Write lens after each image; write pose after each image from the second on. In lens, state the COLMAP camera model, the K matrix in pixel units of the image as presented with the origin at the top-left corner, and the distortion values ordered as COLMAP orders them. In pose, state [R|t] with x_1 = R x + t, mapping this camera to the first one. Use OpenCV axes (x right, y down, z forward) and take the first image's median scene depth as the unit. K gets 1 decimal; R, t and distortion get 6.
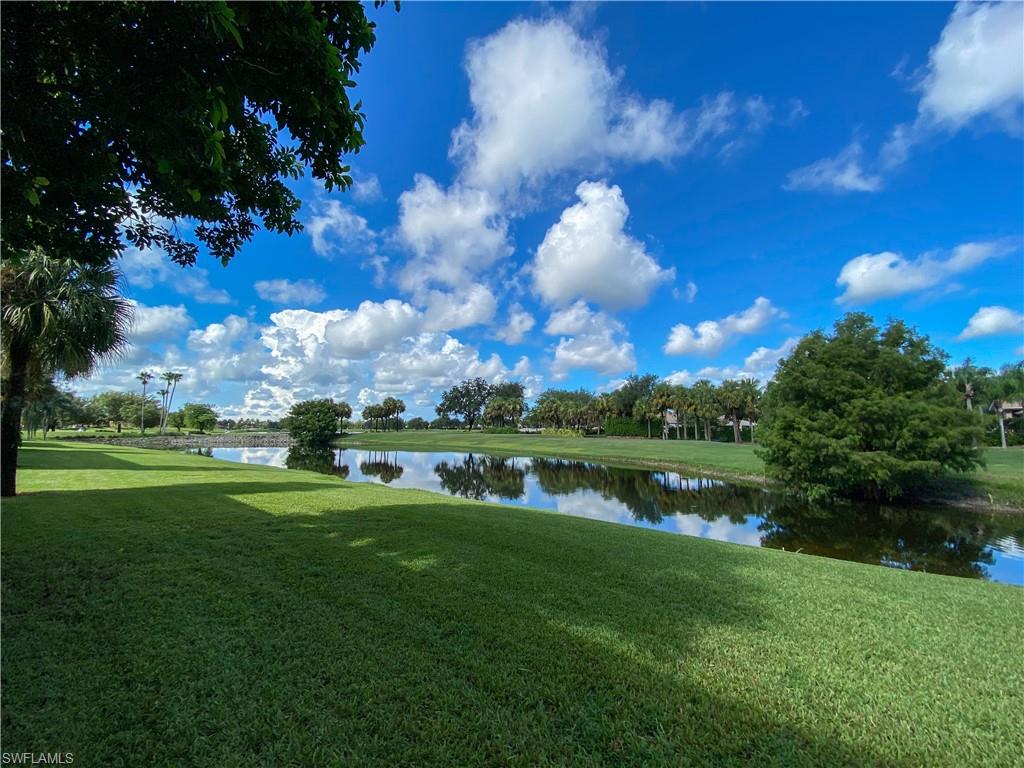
lens RADIAL K [[416.3, 0, 506.8], [0, 416.3, 383.1], [0, 0, 1]] dist [0.001727, -0.008093]
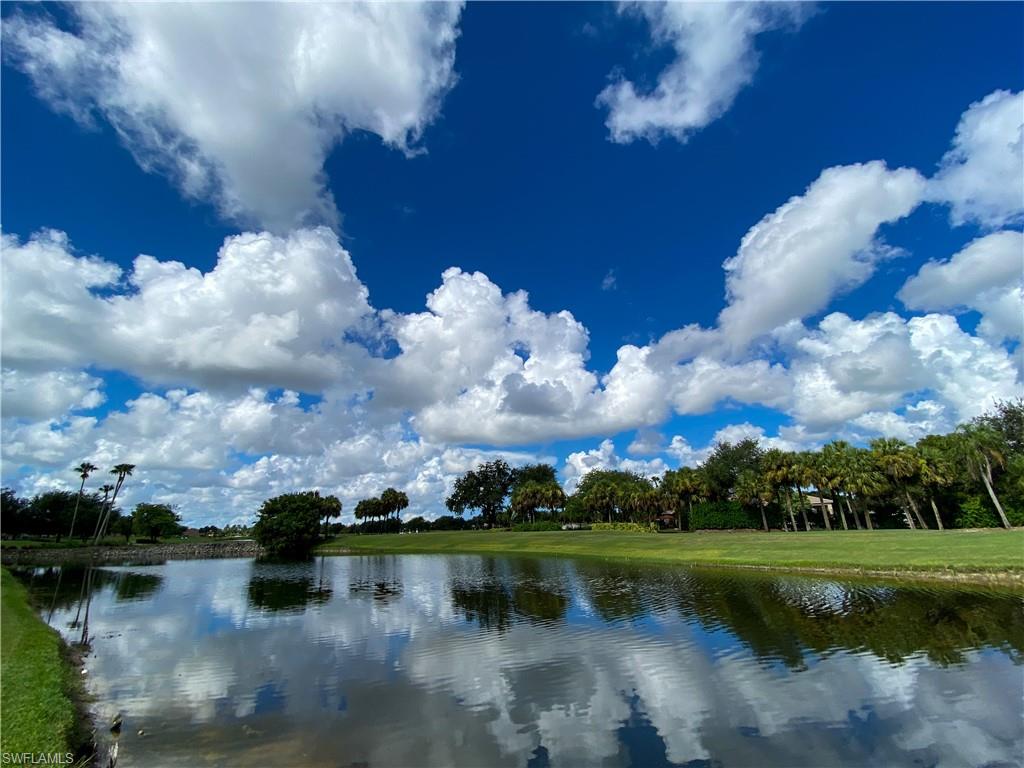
lens RADIAL K [[416.3, 0, 492.8], [0, 416.3, 381.4], [0, 0, 1]] dist [0.001727, -0.008093]
pose [[0.998977, -0.038432, -0.023821, -0.069927], [0.031945, 0.972734, -0.229715, 0.030590], [0.032000, 0.228719, 0.972966, 0.223330]]
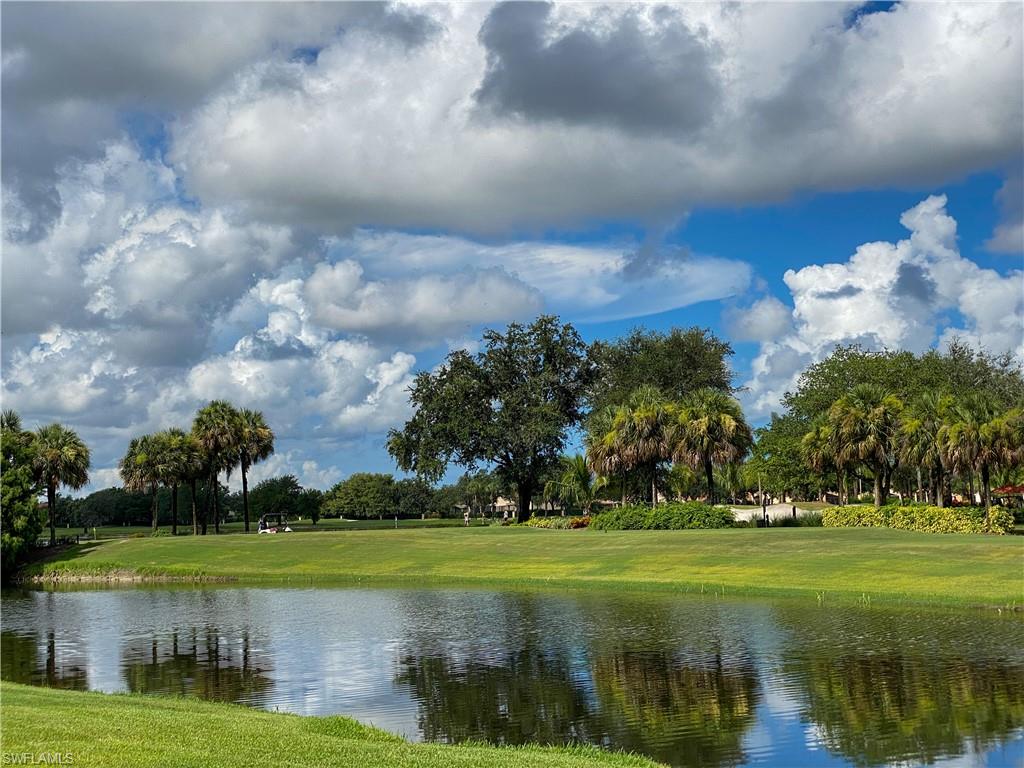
lens RADIAL K [[1532.7, 0, 482.7], [0, 1532.7, 392.4], [0, 0, 1]] dist [0.113806, 0.000000]
pose [[0.998242, -0.030222, -0.050979, -0.079163], [0.031741, 0.999068, 0.029251, 0.005432], [0.050048, -0.030818, 0.998271, 0.042349]]
